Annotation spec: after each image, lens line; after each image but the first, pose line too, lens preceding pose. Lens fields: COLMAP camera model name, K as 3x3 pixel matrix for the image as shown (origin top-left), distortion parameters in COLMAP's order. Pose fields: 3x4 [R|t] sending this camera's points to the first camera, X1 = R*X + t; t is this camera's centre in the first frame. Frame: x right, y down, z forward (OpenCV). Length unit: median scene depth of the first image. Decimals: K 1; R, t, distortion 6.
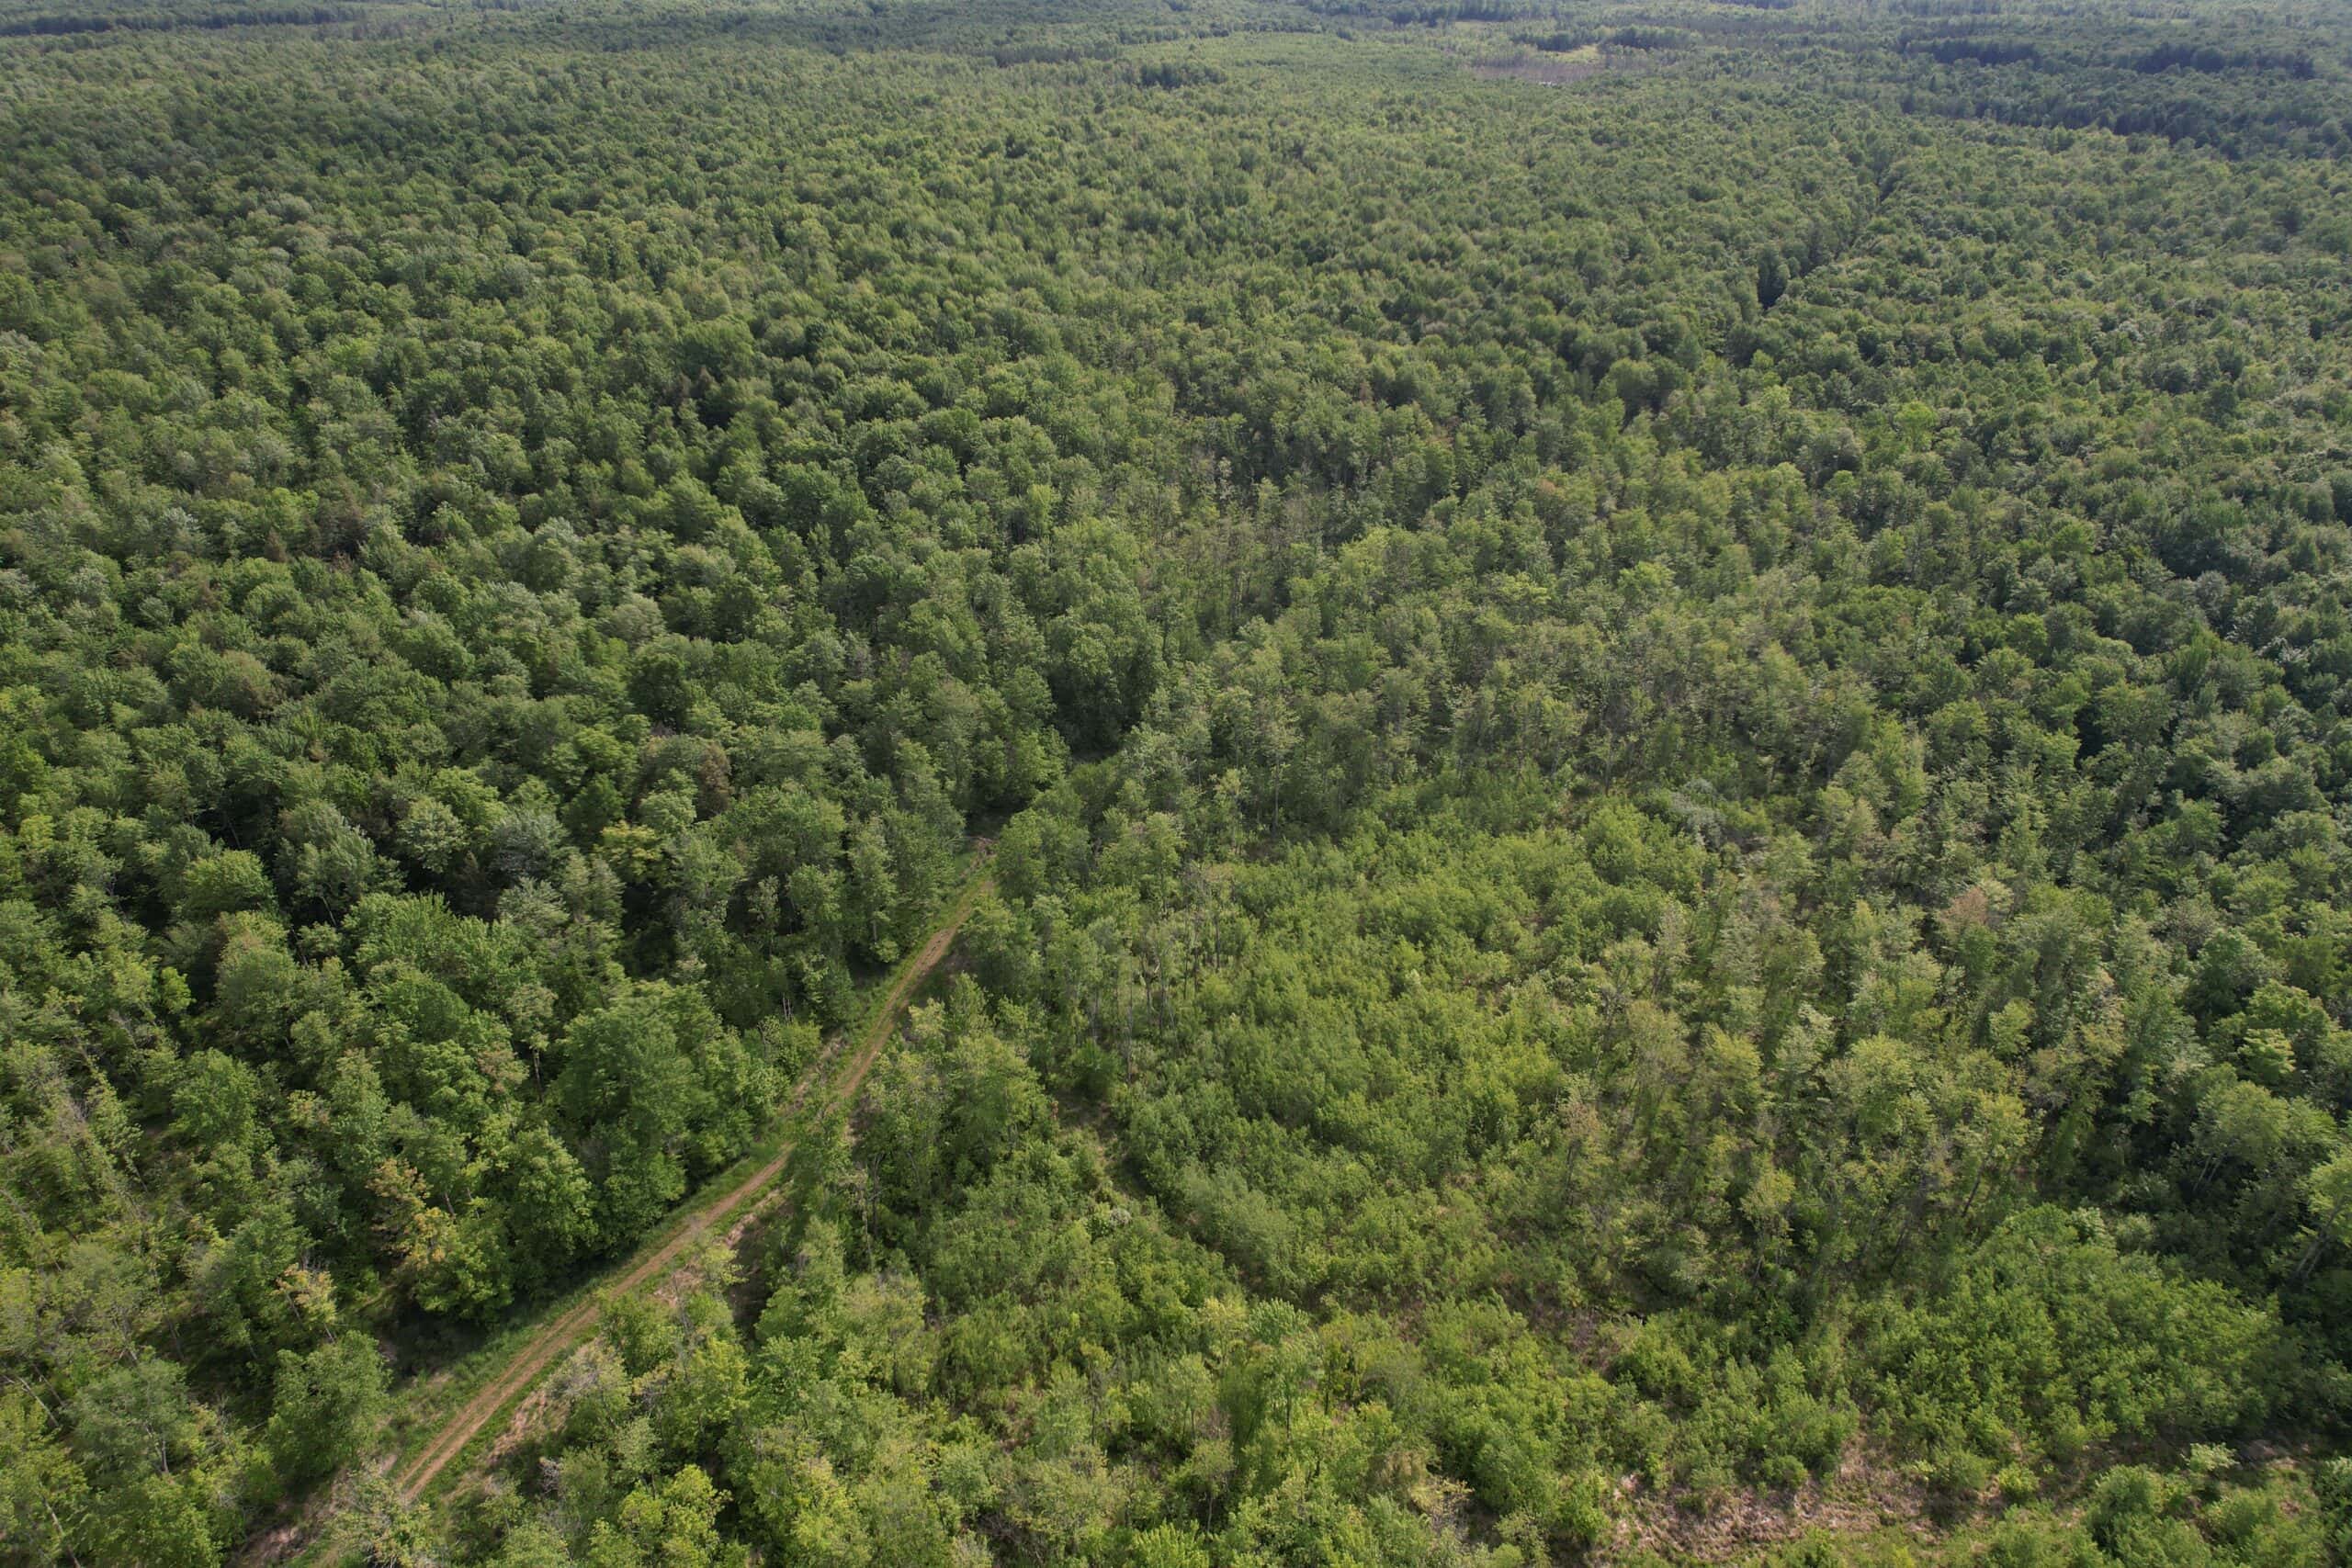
lens RADIAL K [[1509.8, 0, 1176.0], [0, 1509.8, 784.0], [0, 0, 1]] dist [-0.070313, 0.070089]
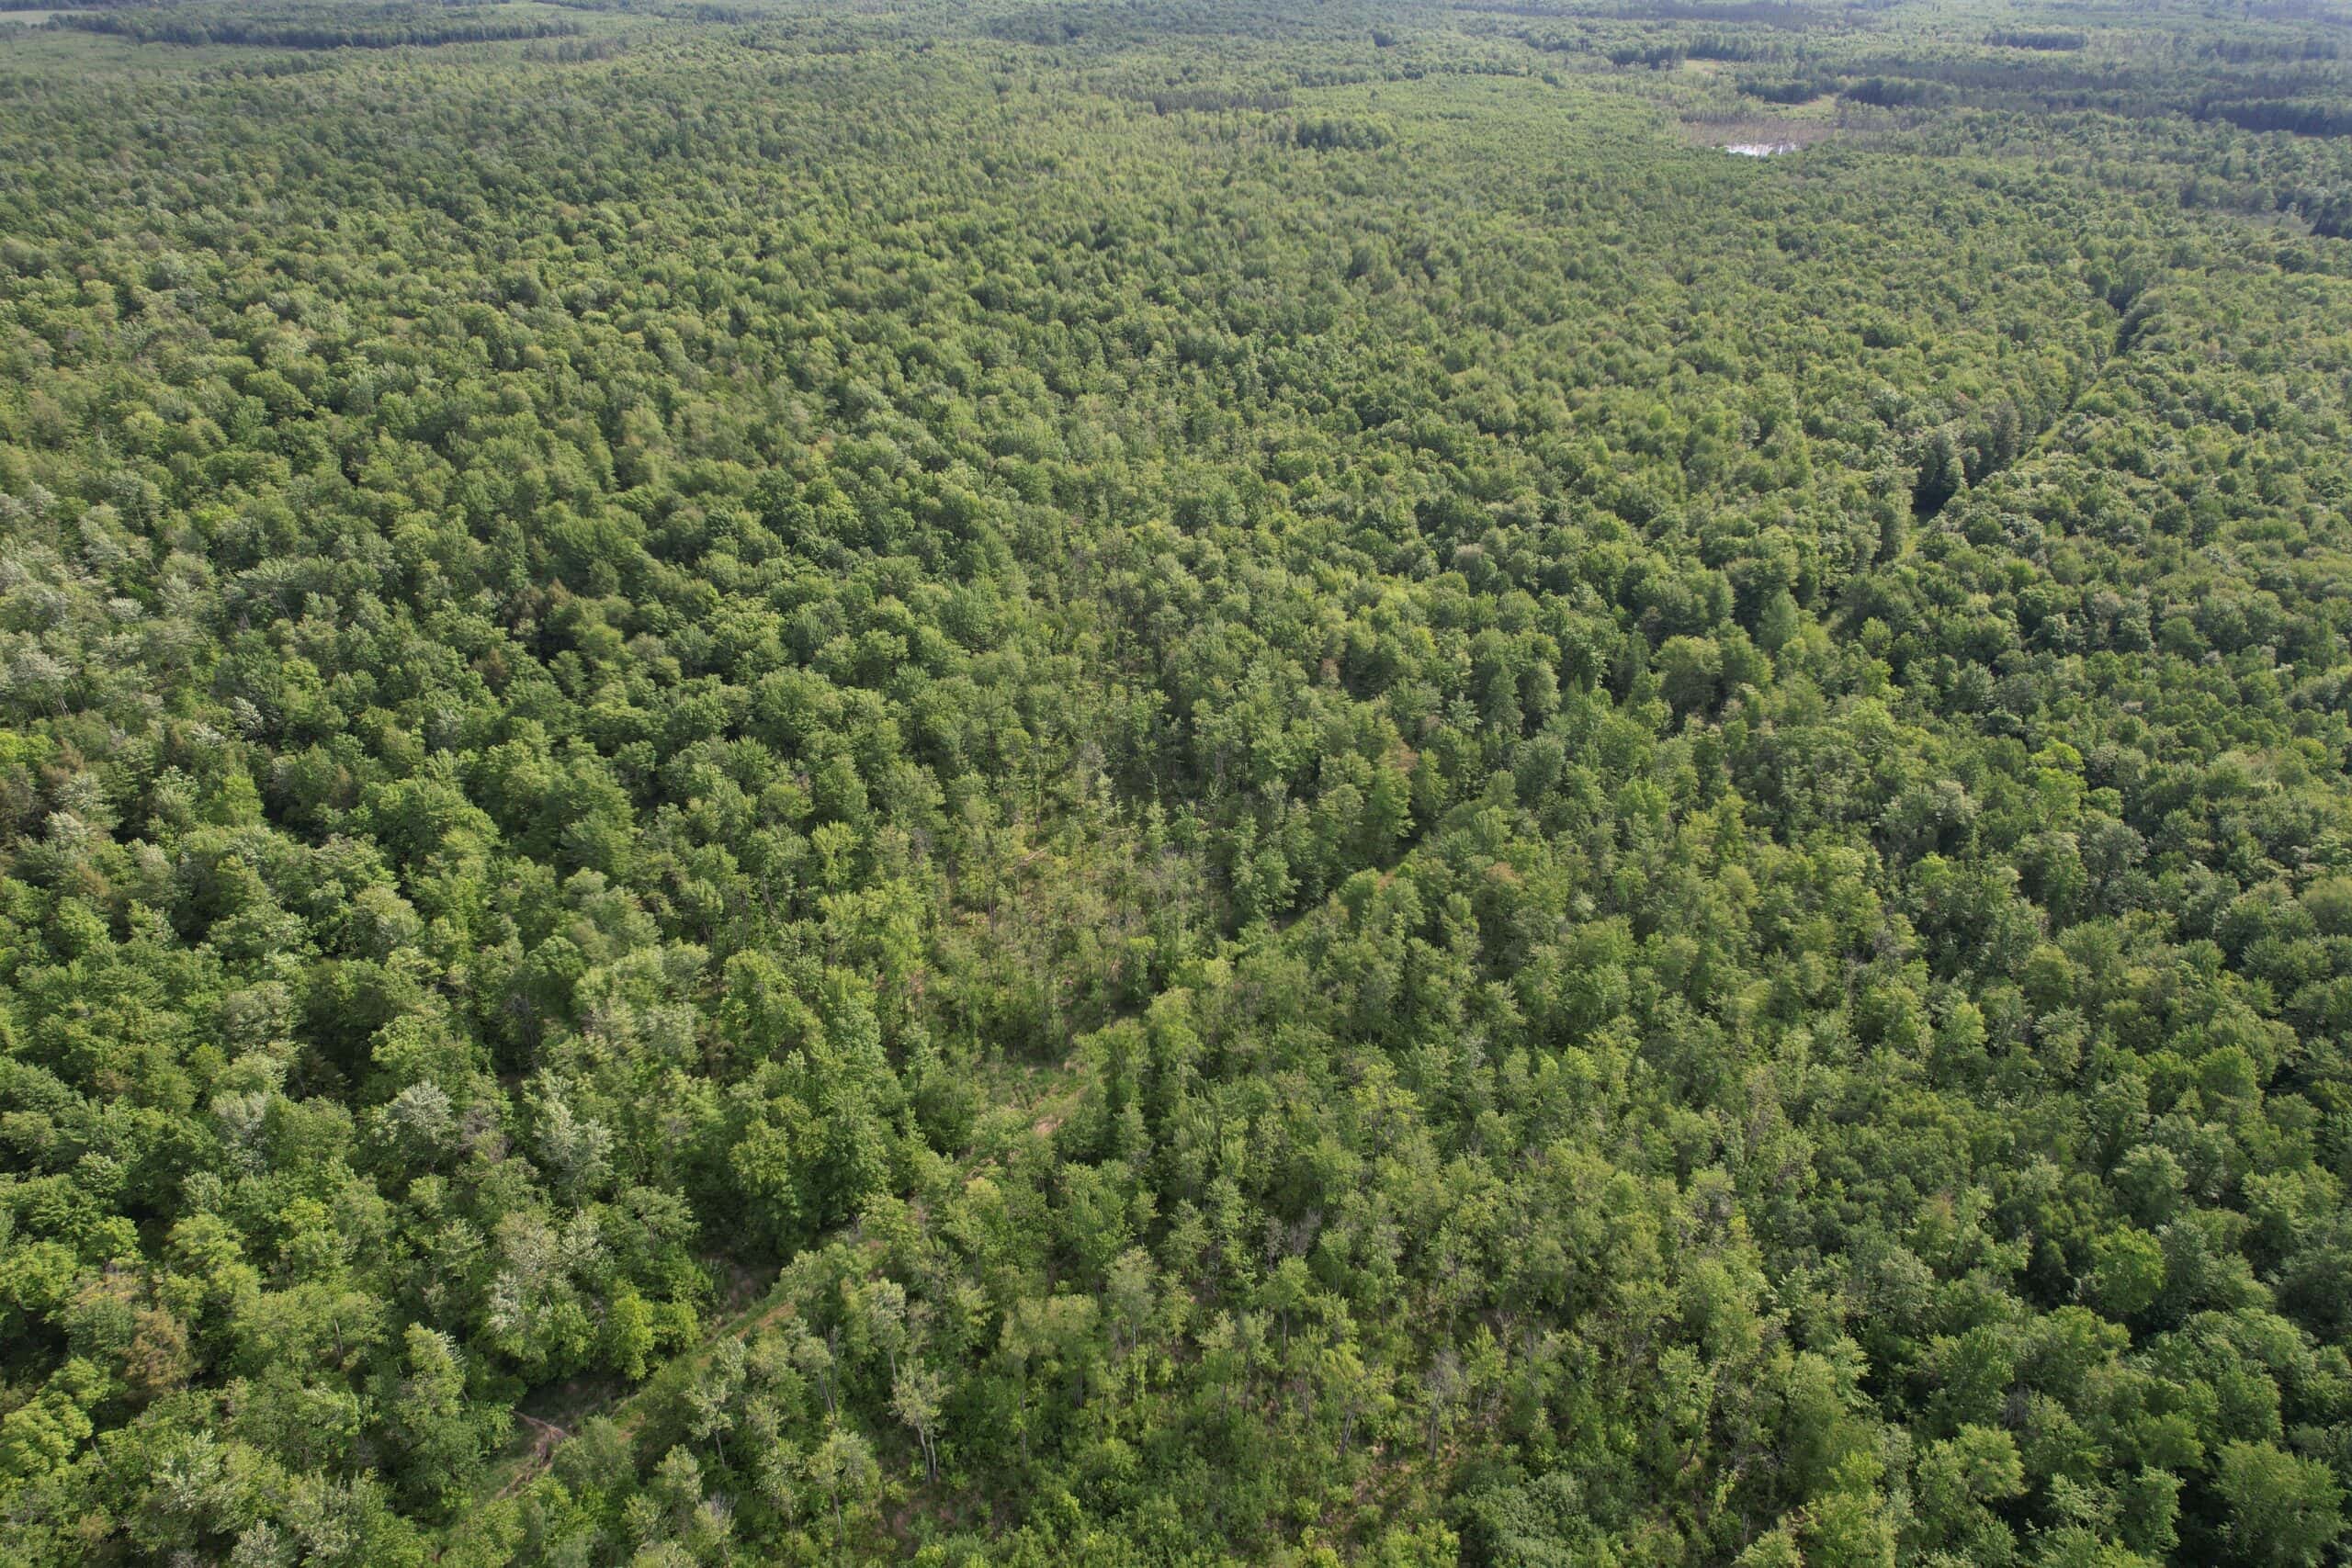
lens RADIAL K [[1509.8, 0, 1176.0], [0, 1509.8, 784.0], [0, 0, 1]] dist [-0.070313, 0.070089]
pose [[0.987438, 0.085583, -0.132824, 0.109132], [-0.085212, 0.996327, 0.008484, -0.139672], [0.133062, 0.002940, 0.991103, 0.141366]]
